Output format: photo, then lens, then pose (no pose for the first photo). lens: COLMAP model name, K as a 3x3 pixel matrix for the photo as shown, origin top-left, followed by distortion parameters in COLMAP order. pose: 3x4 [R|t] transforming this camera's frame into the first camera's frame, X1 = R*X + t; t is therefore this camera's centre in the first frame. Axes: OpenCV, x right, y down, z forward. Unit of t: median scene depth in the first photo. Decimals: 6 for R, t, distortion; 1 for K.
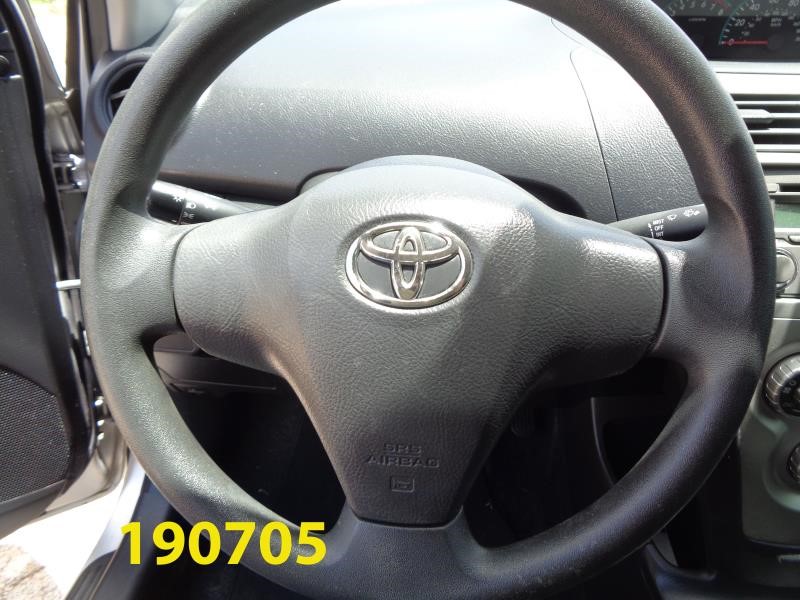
lens RADIAL K [[600.8, 0, 400.0], [0, 600.8, 300.0], [0, 0, 1]] dist [0.009510, -0.002919]
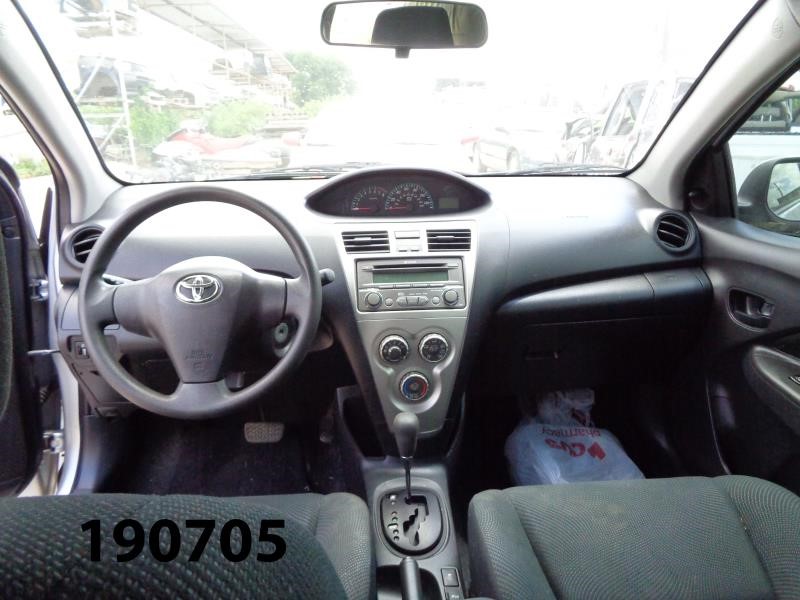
lens RADIAL K [[600.8, 0, 400.0], [0, 600.8, 300.0], [0, 0, 1]] dist [0.009510, -0.002919]
pose [[0.986520, -0.057308, 0.153278, 0.249946], [0.091266, 0.970150, -0.224677, 0.350236], [-0.135827, 0.235637, 0.962302, -0.928791]]
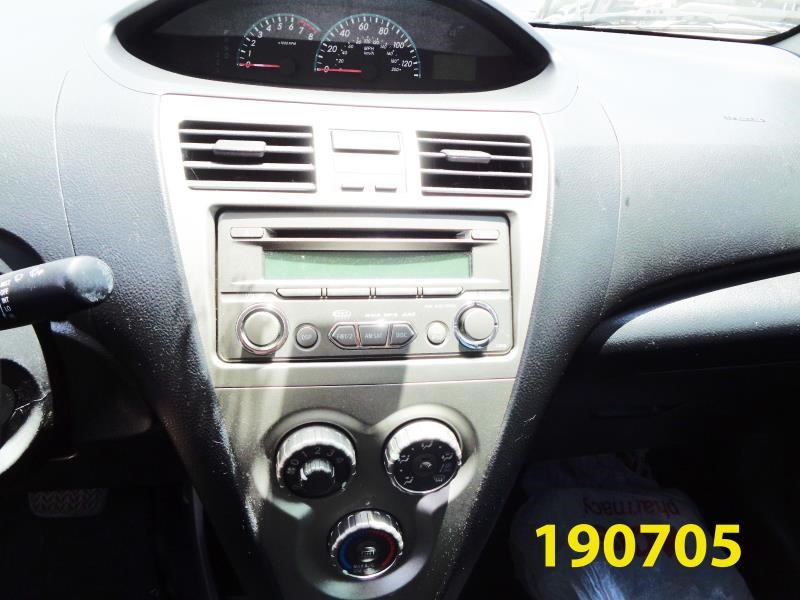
lens RADIAL K [[600.8, 0, 400.0], [0, 600.8, 300.0], [0, 0, 1]] dist [0.009510, -0.002919]
pose [[0.969097, -0.046072, 0.242339, 0.425036], [0.056604, 0.997723, -0.036674, -0.035439], [-0.240098, 0.049258, 0.969498, 0.098566]]
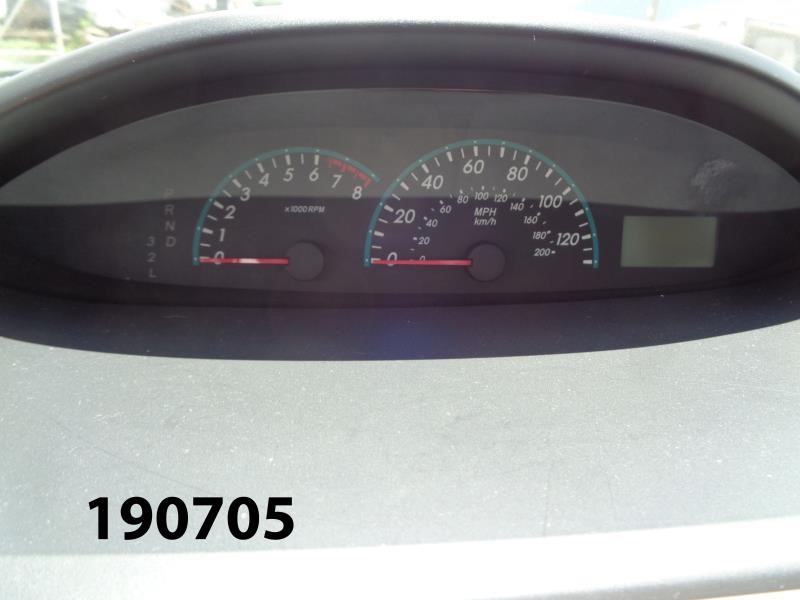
lens RADIAL K [[600.8, 0, 400.0], [0, 600.8, 300.0], [0, 0, 1]] dist [0.009510, -0.002919]
pose [[0.980476, -0.036573, 0.193208, 0.480762], [0.069655, 0.983439, -0.167320, -0.335889], [-0.183889, 0.177511, 0.966786, 0.613431]]
